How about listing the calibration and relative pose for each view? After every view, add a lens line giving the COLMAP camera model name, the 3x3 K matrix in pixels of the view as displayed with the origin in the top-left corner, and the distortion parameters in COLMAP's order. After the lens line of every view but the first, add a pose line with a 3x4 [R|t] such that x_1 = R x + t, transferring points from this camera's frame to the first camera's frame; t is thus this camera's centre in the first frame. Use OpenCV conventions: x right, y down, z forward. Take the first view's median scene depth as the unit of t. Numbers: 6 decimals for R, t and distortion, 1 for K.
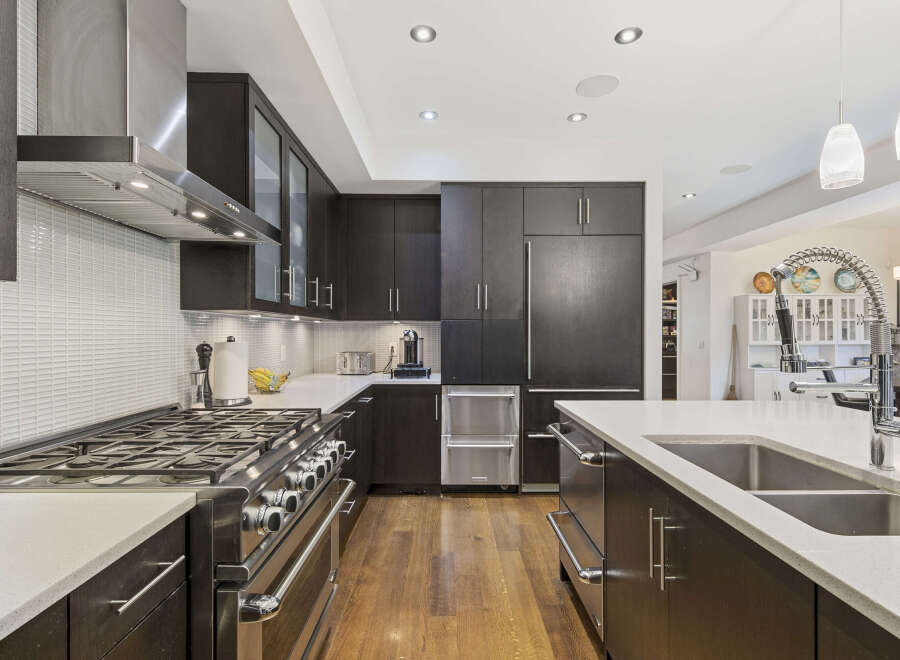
lens RADIAL K [[436.4, 0, 452.9], [0, 436.4, 334.4], [0, 0, 1]] dist [0.004533, -0.001709]
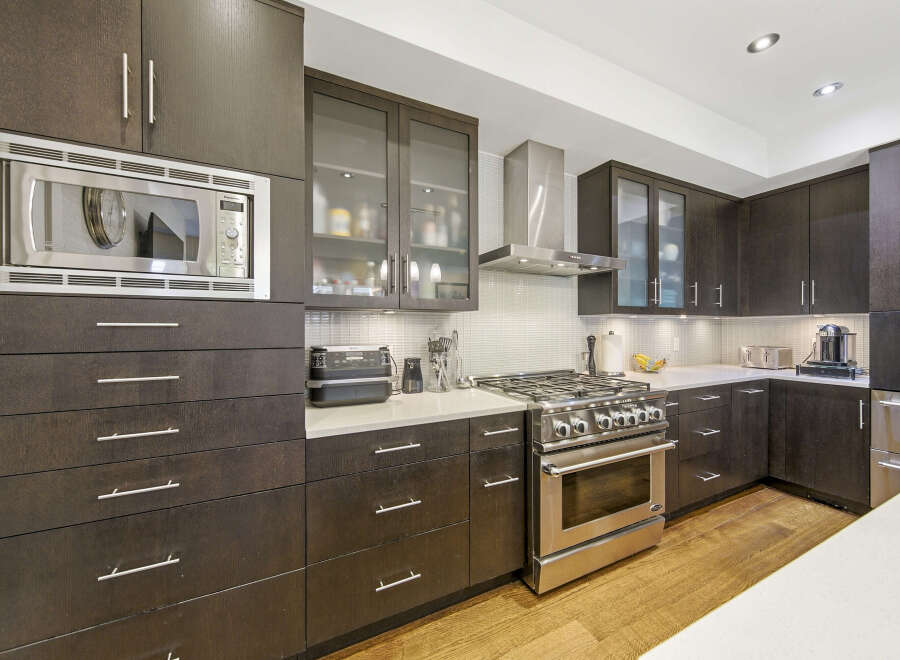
lens RADIAL K [[358.7, 0, 450.9], [0, 358.7, 329.7], [0, 0, 1]] dist [-0.001730, -0.000004]
pose [[0.433055, -0.000868, -0.901367, 0.299199], [0.001715, 0.999999, -0.000139, -0.000430], [0.901366, -0.001486, 0.433056, -0.037448]]
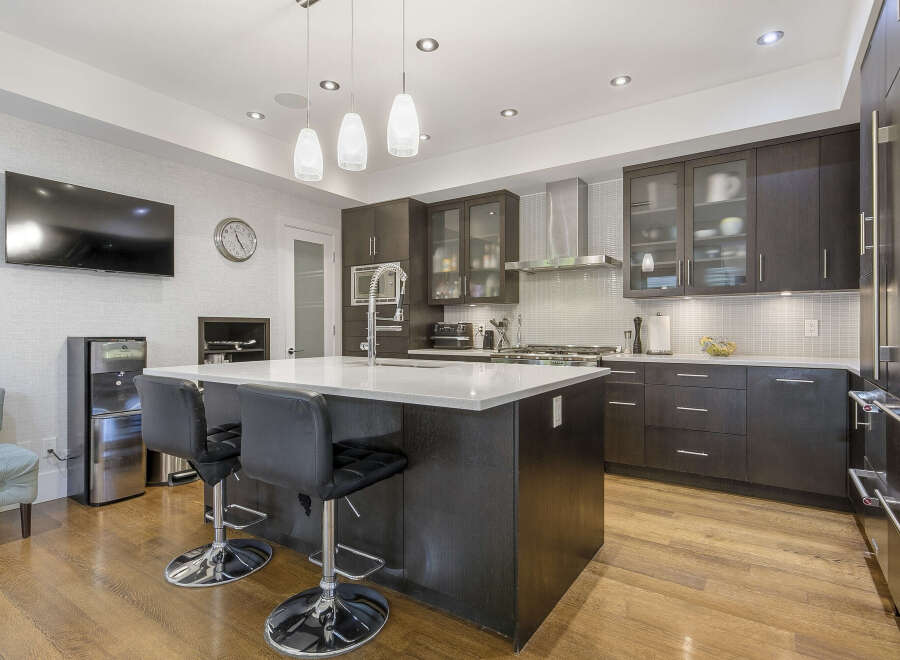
lens RADIAL K [[477.7, 0, 450.6], [0, 477.7, 328.1], [0, 0, 1]] dist [0.000489, 0.000013]
pose [[-0.576446, -0.000016, -0.817135, 1.104493], [-0.001784, 0.999998, 0.001239, 0.047345], [0.817133, 0.002172, -0.576445, 1.096630]]
